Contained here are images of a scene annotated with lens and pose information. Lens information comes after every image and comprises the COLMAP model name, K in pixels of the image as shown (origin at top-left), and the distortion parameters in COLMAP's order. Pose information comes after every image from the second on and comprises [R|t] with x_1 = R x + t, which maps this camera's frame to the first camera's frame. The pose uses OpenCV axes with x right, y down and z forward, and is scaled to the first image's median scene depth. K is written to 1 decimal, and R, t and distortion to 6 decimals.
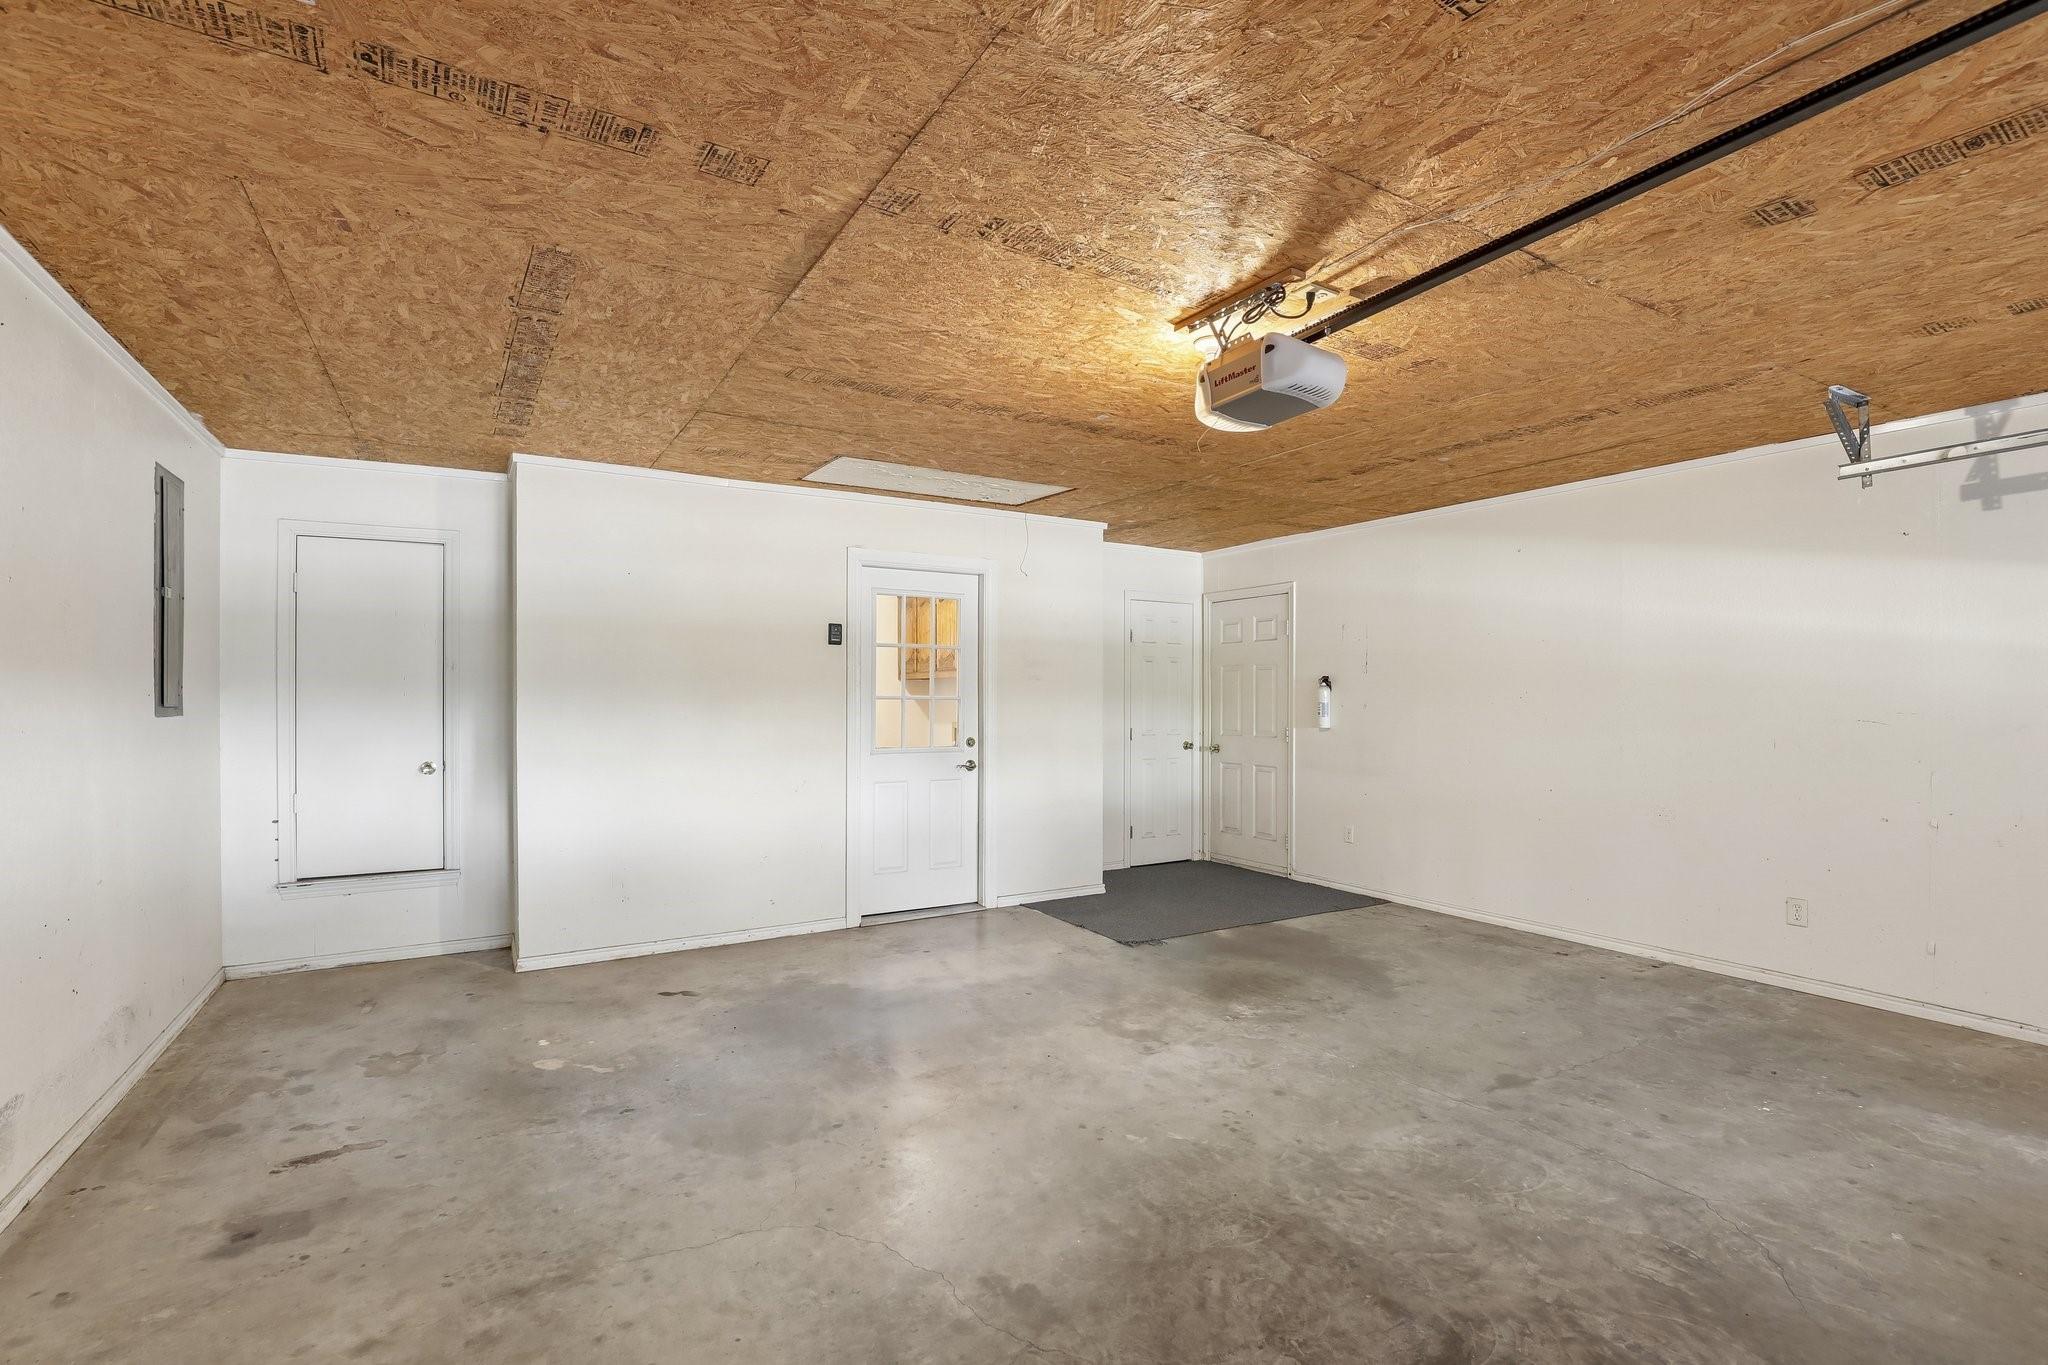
lens RADIAL K [[942.6, 0, 1022.9], [0, 942.6, 697.4], [0, 0, 1]] dist [-0.031922, 0.007355]
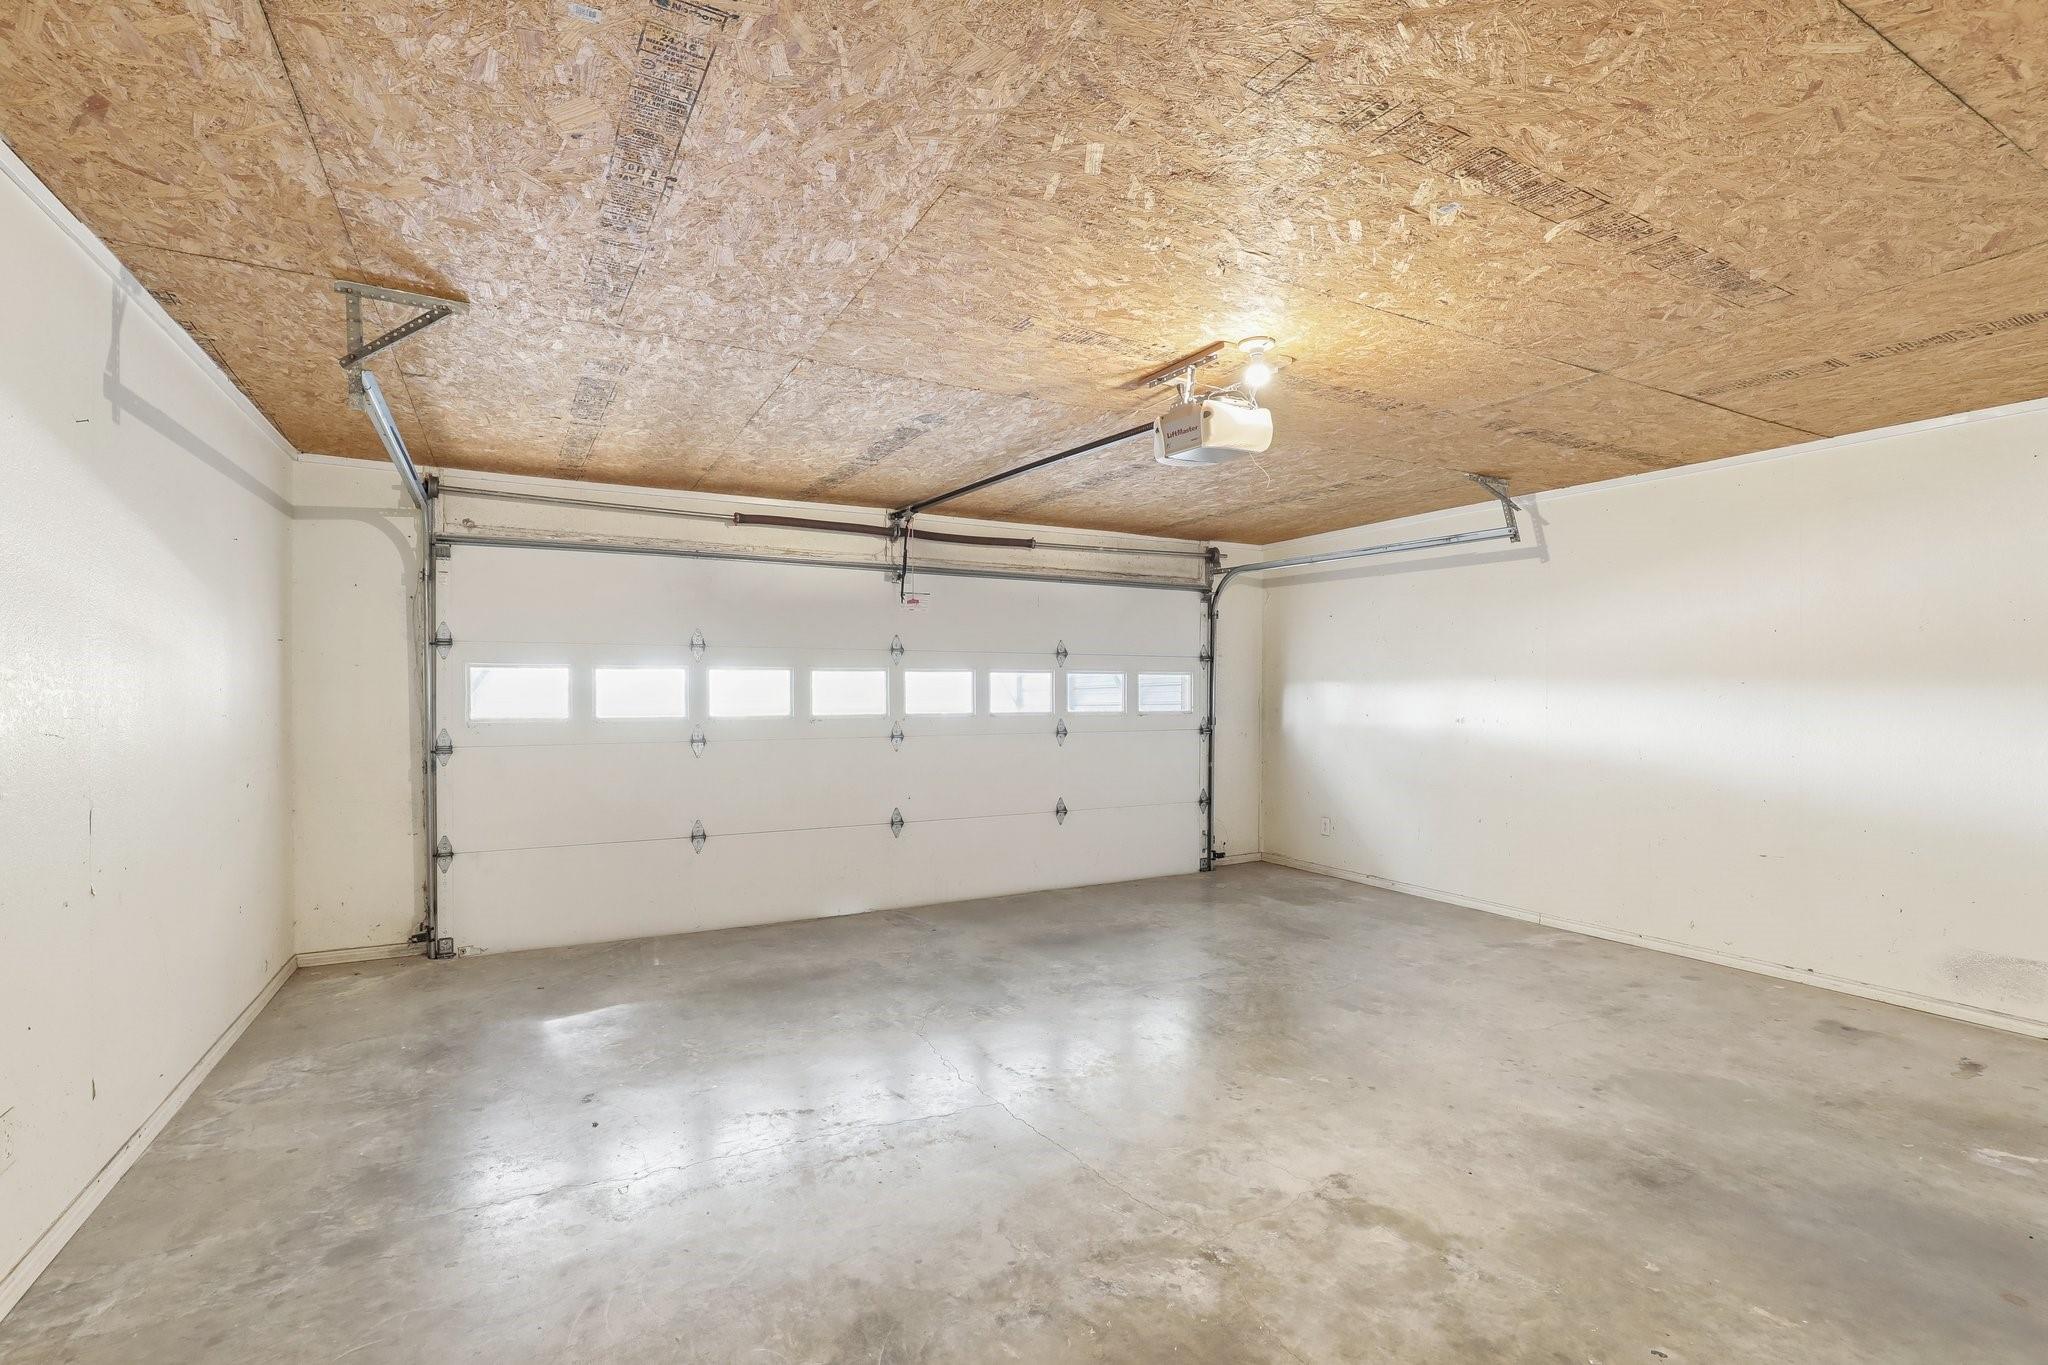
lens RADIAL K [[942.6, 0, 1027.5], [0, 942.6, 694.3], [0, 0, 1]] dist [-0.031922, 0.007355]
pose [[-0.999206, -0.003801, 0.039665, 0.376829], [-0.003739, 0.999992, 0.001634, -0.001165], [-0.039671, 0.001484, -0.999212, 1.869986]]
